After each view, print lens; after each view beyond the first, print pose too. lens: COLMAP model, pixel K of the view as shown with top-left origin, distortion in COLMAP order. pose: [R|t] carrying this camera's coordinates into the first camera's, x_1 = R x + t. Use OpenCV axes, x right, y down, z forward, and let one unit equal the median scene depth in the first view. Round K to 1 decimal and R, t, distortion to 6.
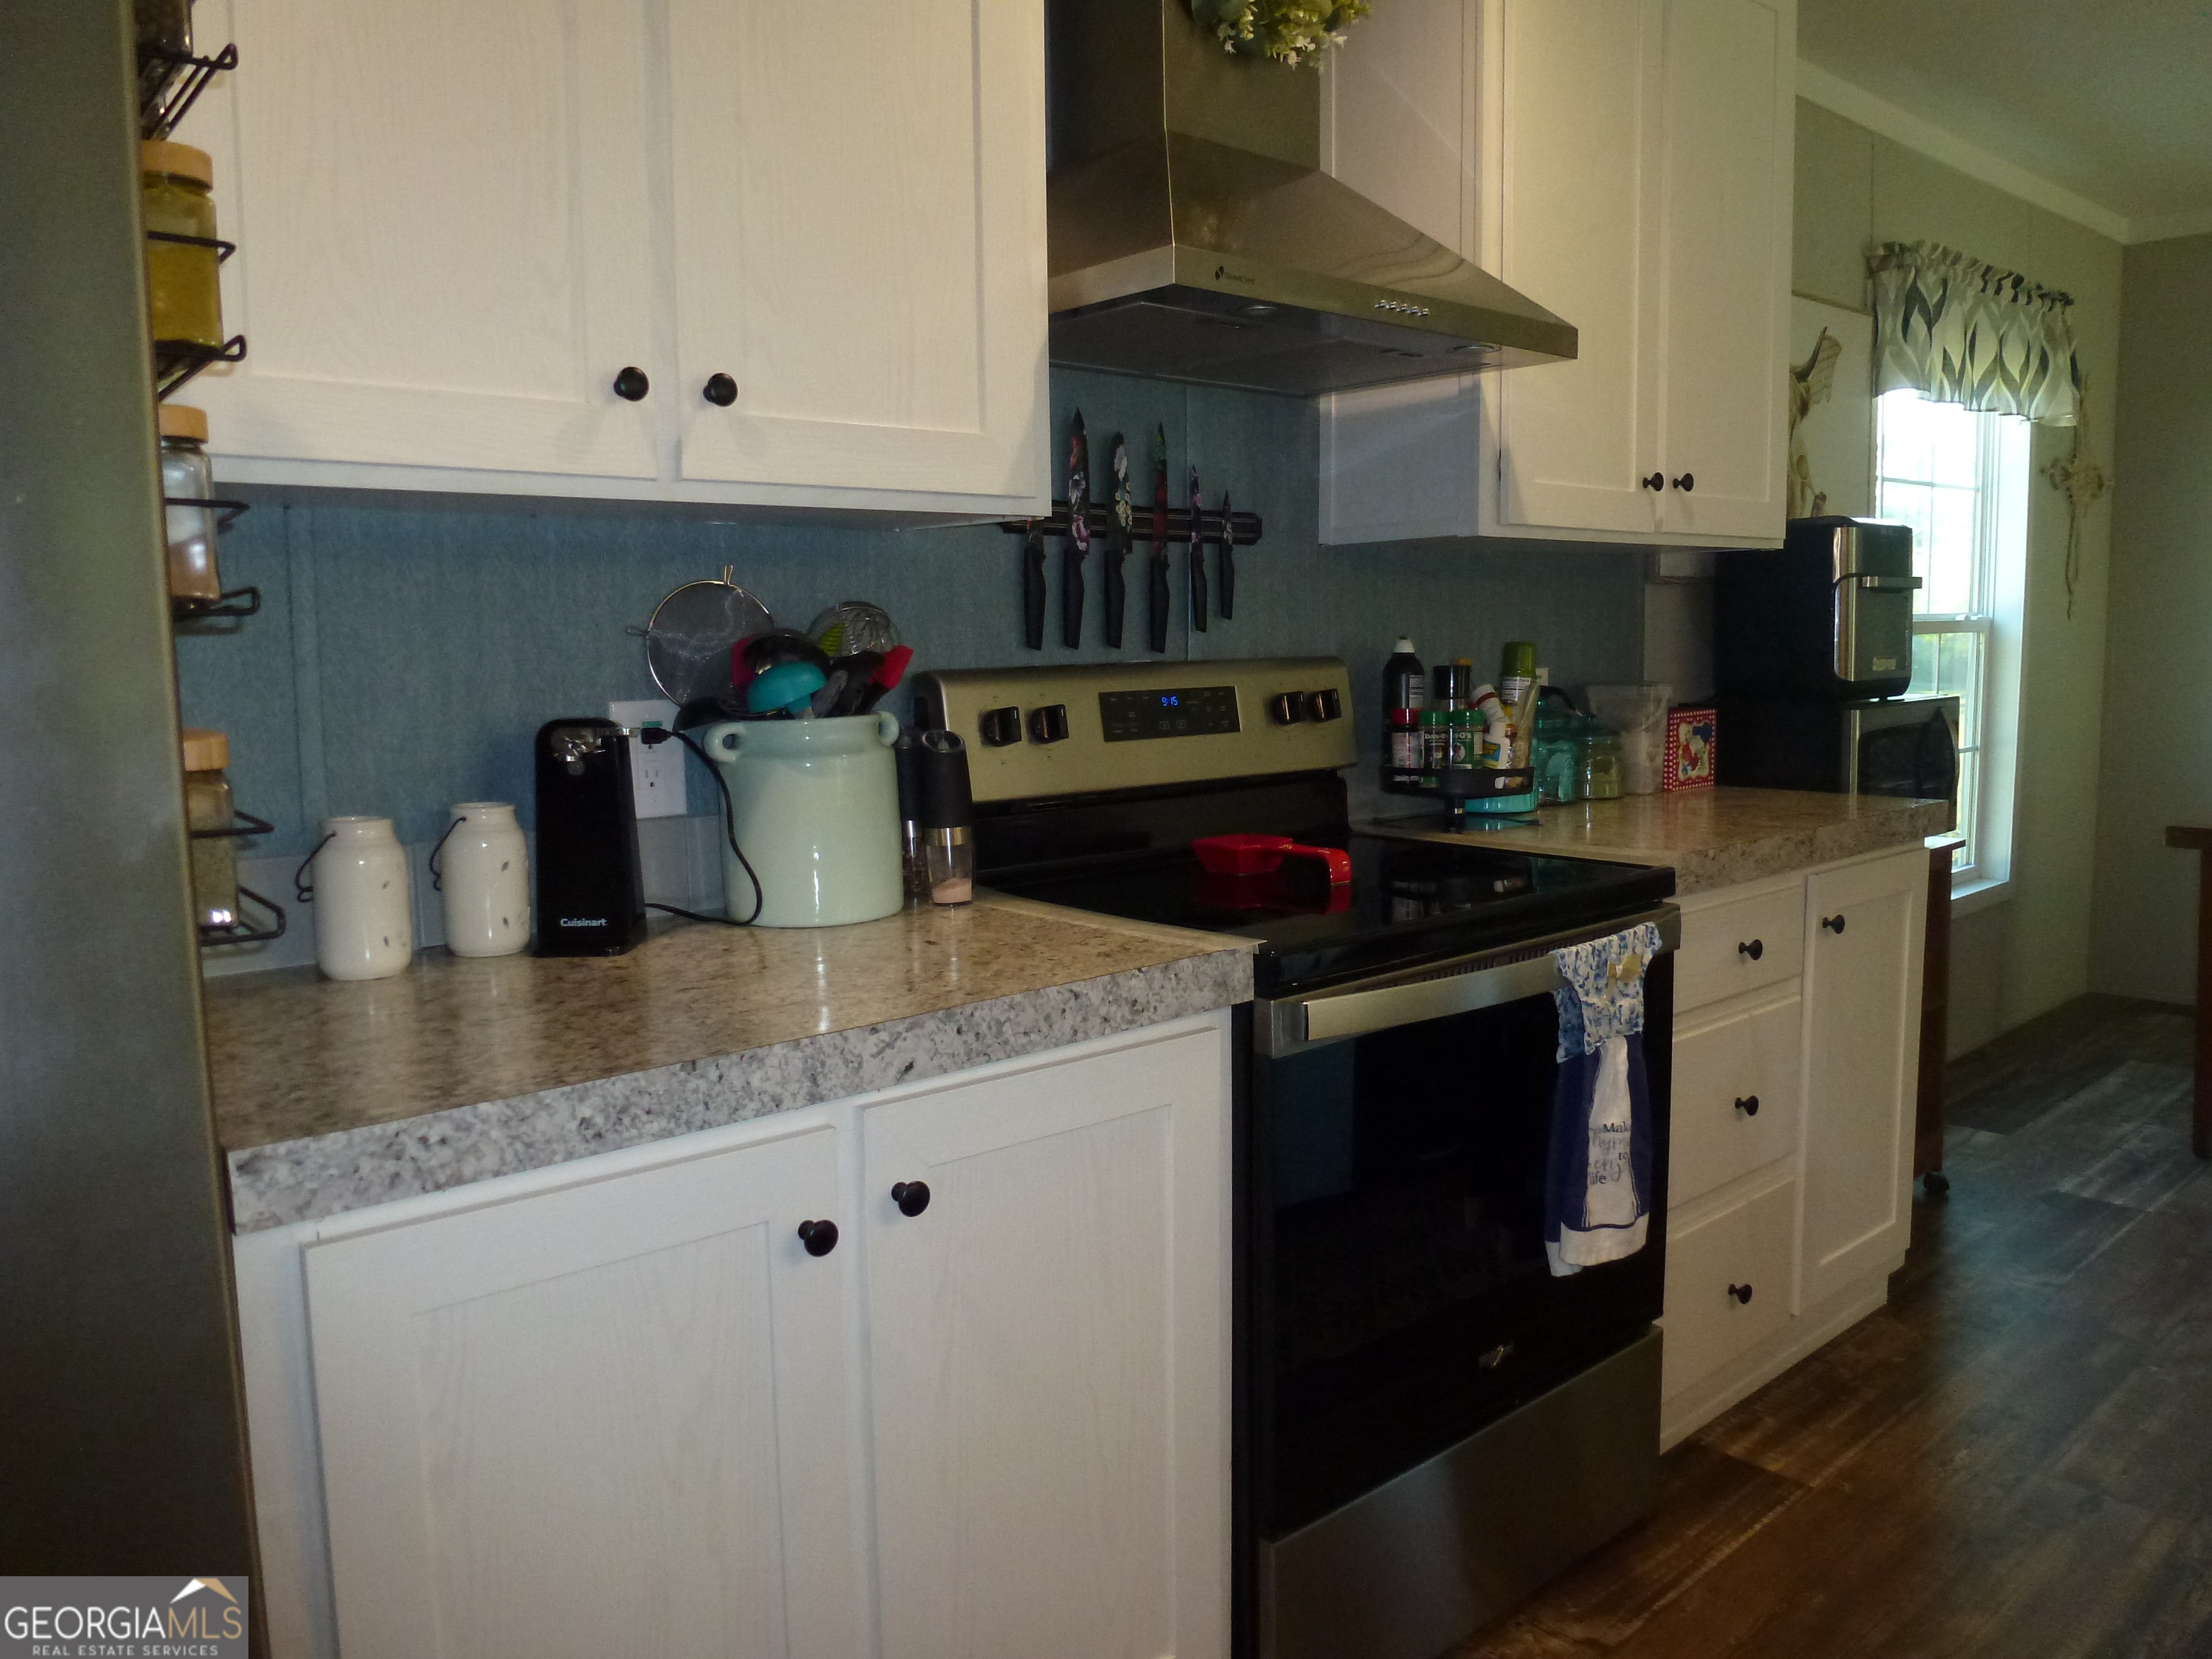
lens RADIAL K [[1579.1, 0, 1096.5], [0, 1579.1, 833.5], [0, 0, 1]] dist [-0.054927, 0.005480]
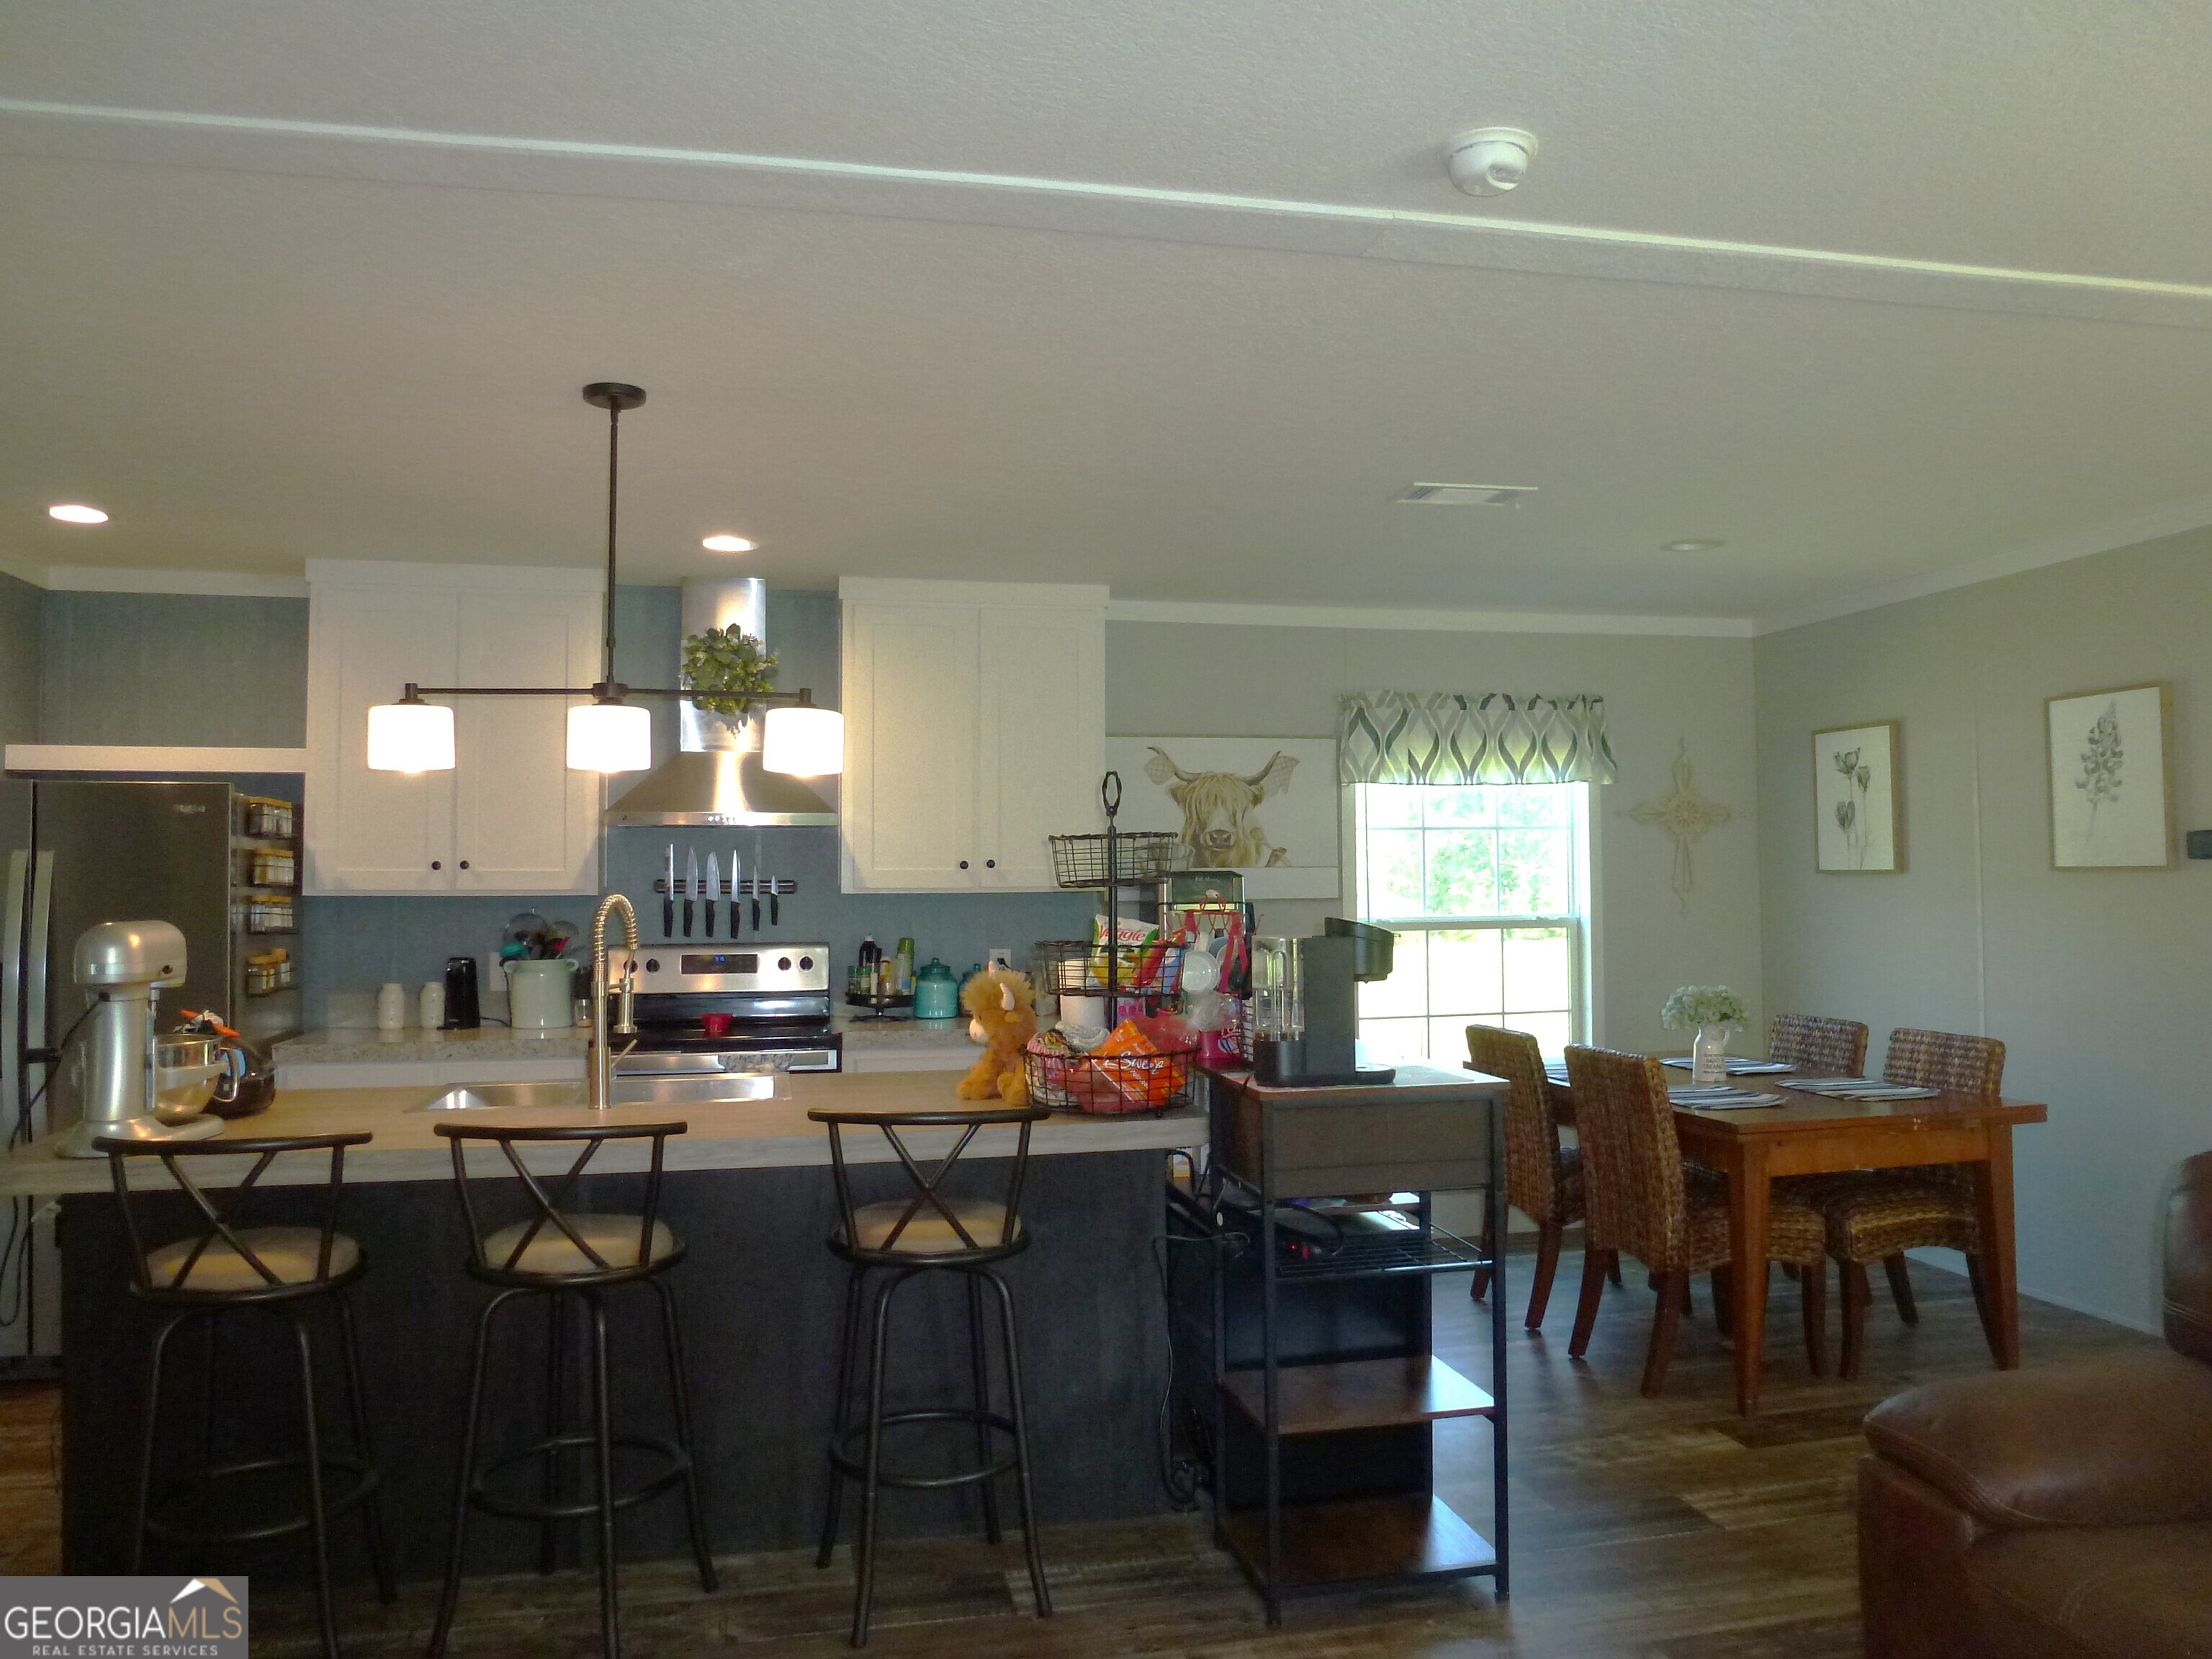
lens RADIAL K [[1606.2, 0, 1117.7], [0, 1606.2, 803.5], [0, 0, 1]] dist [-0.072496, 0.001743]
pose [[0.885693, -0.010514, -0.464152, 1.089795], [-0.068324, 0.985907, -0.152709, 0.009781], [0.459216, 0.166966, 0.872492, -0.583555]]
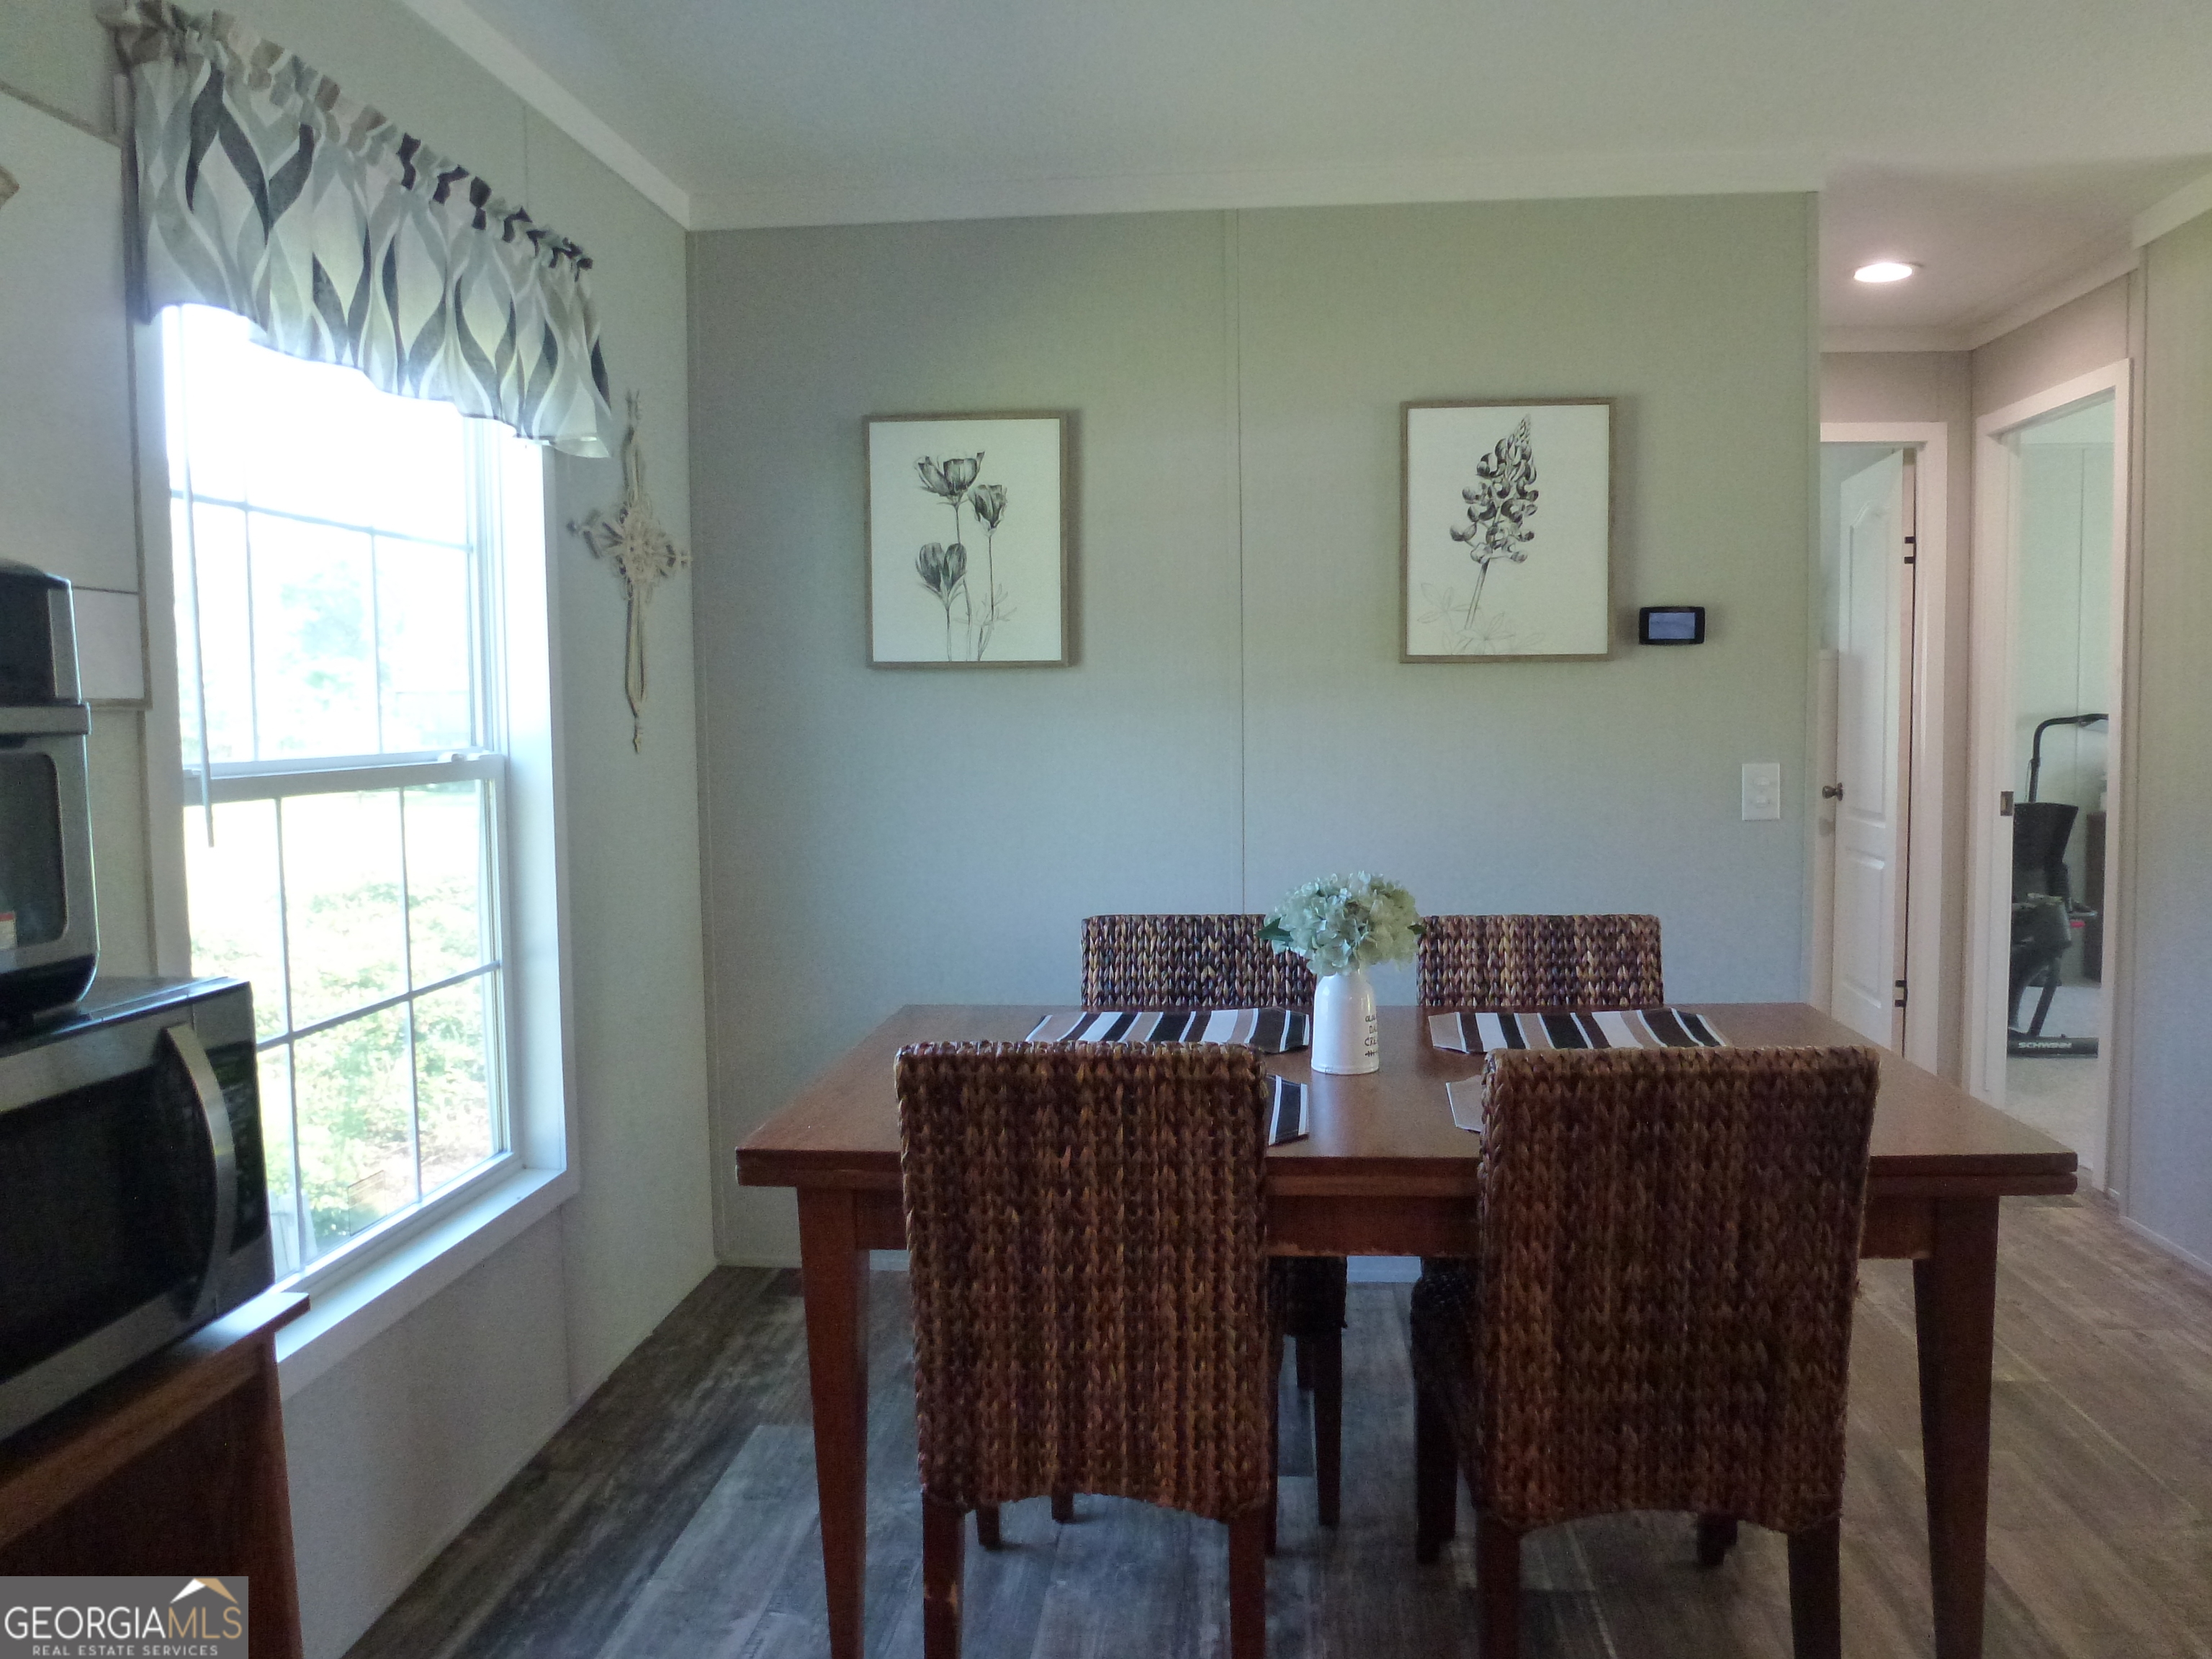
lens RADIAL K [[1619.7, 0, 1112.0], [0, 1619.7, 820.5], [0, 0, 1]] dist [-0.010094, 0.001002]
pose [[0.717367, -0.035170, 0.695807, 0.368869], [0.085359, 0.995638, -0.037678, -0.083333], [-0.691446, 0.086422, 0.717240, 0.453587]]
